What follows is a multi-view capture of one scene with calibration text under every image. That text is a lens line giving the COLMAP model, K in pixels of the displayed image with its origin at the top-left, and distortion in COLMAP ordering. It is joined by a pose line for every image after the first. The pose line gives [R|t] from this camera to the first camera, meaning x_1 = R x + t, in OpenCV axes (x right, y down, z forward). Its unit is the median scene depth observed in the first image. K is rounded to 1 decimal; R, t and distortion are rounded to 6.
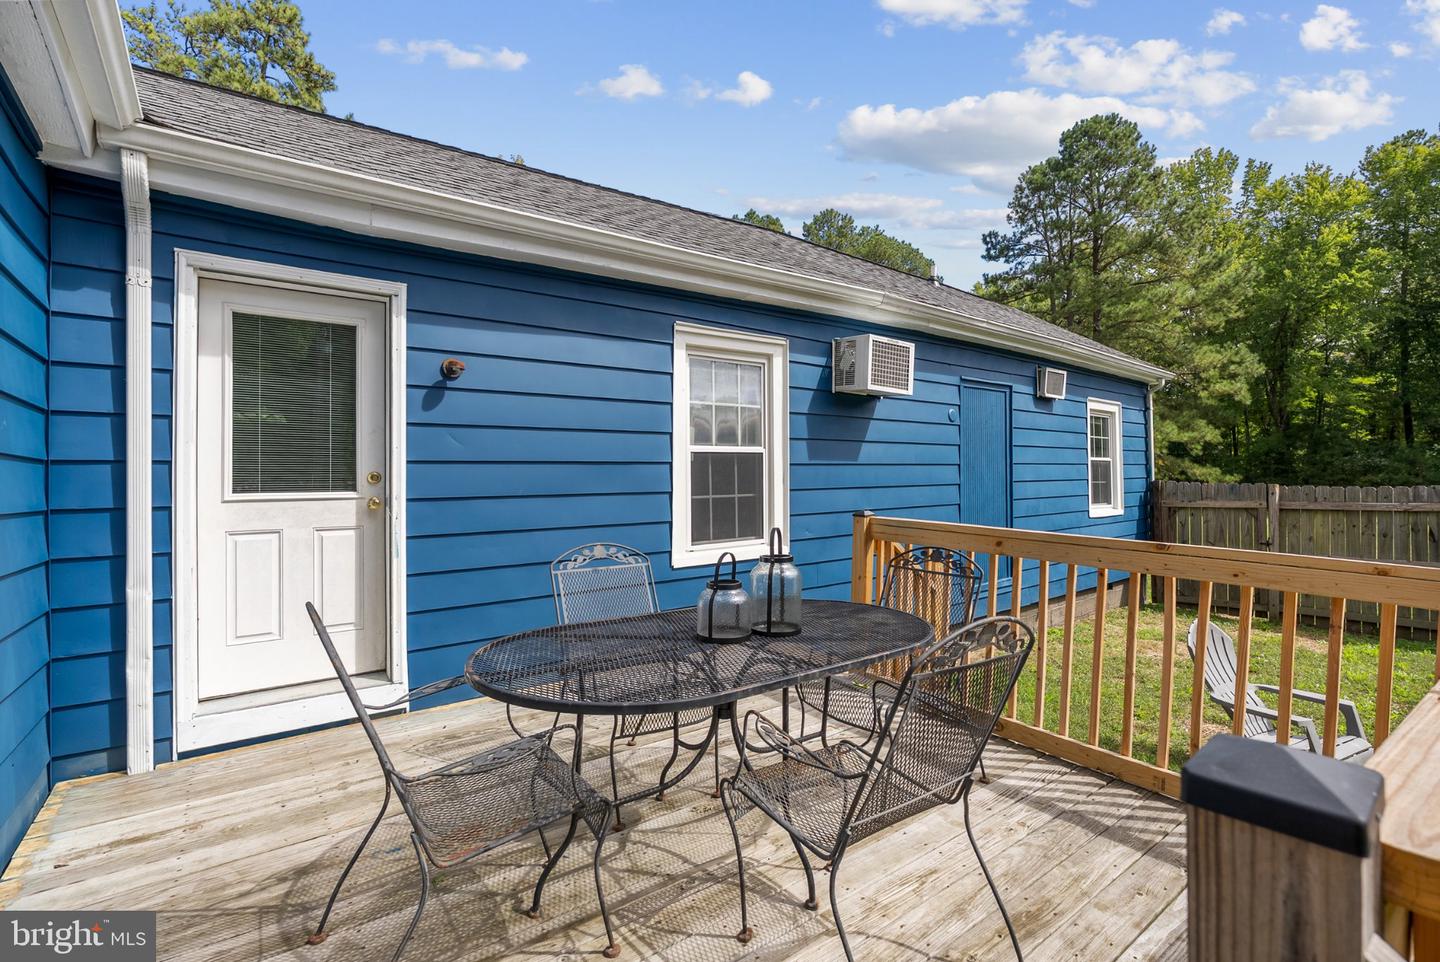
lens RADIAL K [[648.7, 0, 722.8], [0, 648.7, 470.6], [0, 0, 1]] dist [-0.000397, -0.000254]
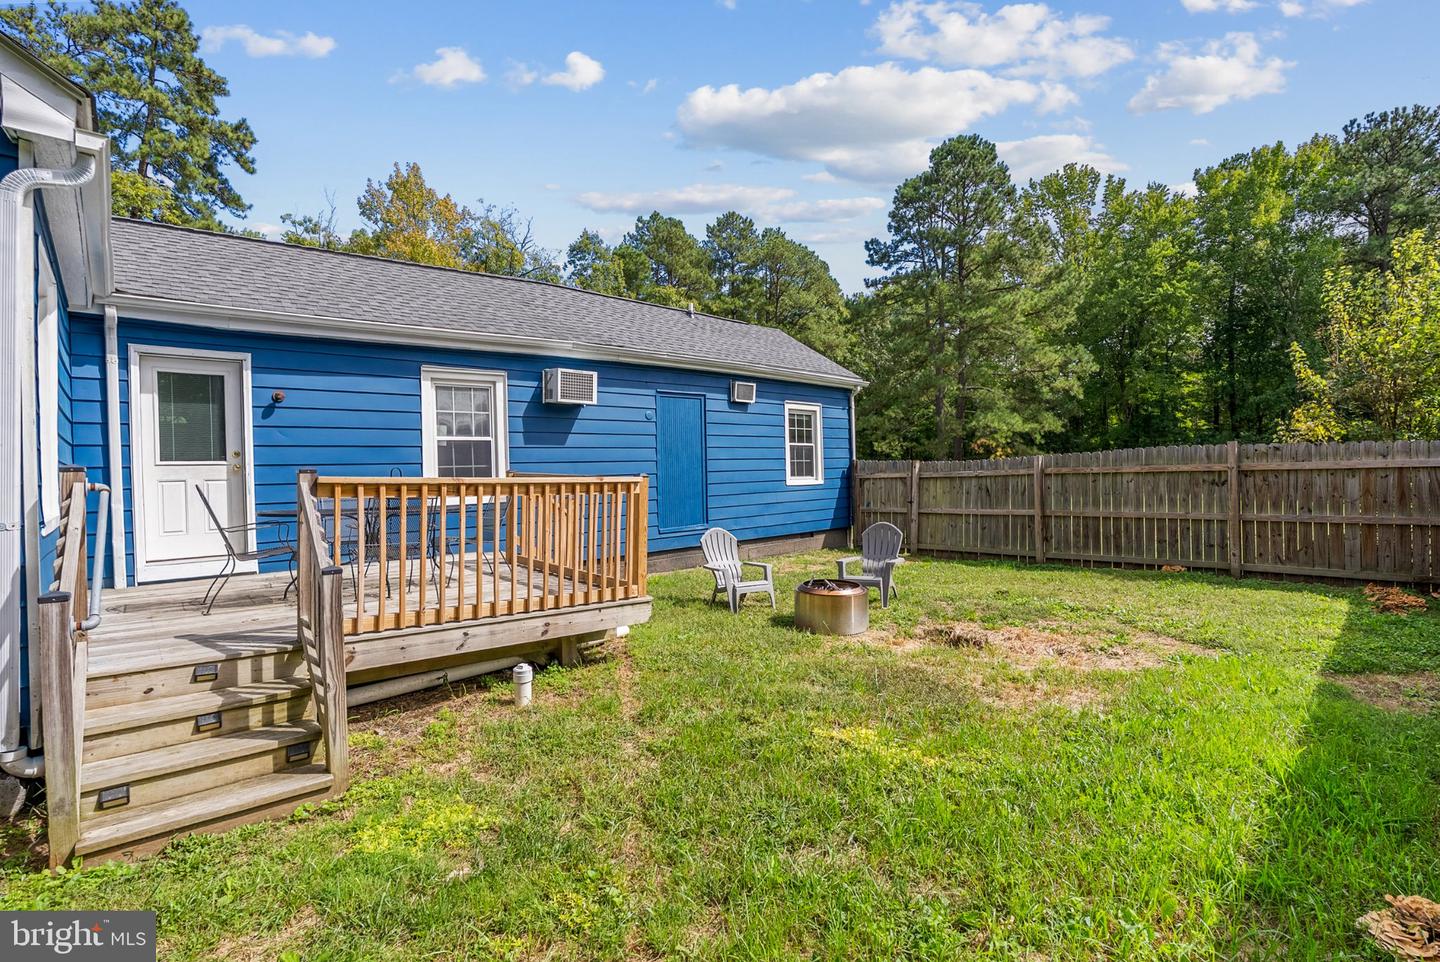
lens RADIAL K [[659.9, 0, 720.0], [0, 659.9, 481.0], [0, 0, 1]] dist [-0.001845, -0.000301]
pose [[0.996168, -0.014637, 0.086228, 0.254076], [0.012469, 0.999594, 0.025627, 0.020602], [-0.086568, -0.024454, 0.995946, -0.378442]]
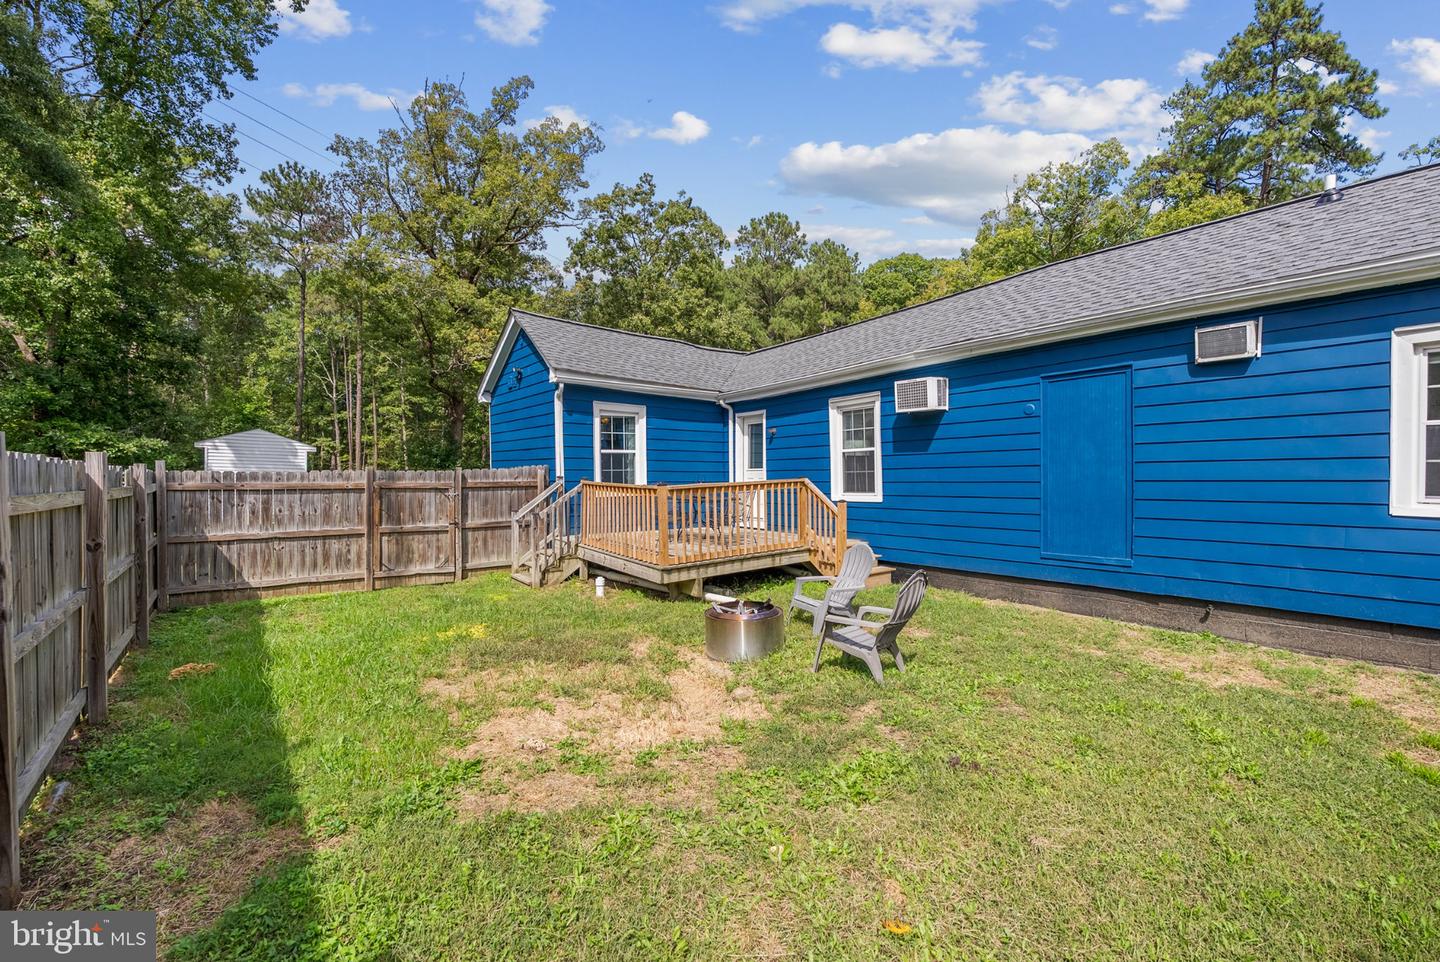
lens RADIAL K [[679.8, 0, 720.0], [0, 679.8, 481.0], [0, 0, 1]] dist [0.000474, 0.000067]
pose [[-0.024498, 0.011364, -0.999635, 1.100727], [0.016146, 0.999809, 0.010971, 0.017593], [0.999569, -0.015871, -0.024677, 0.290682]]
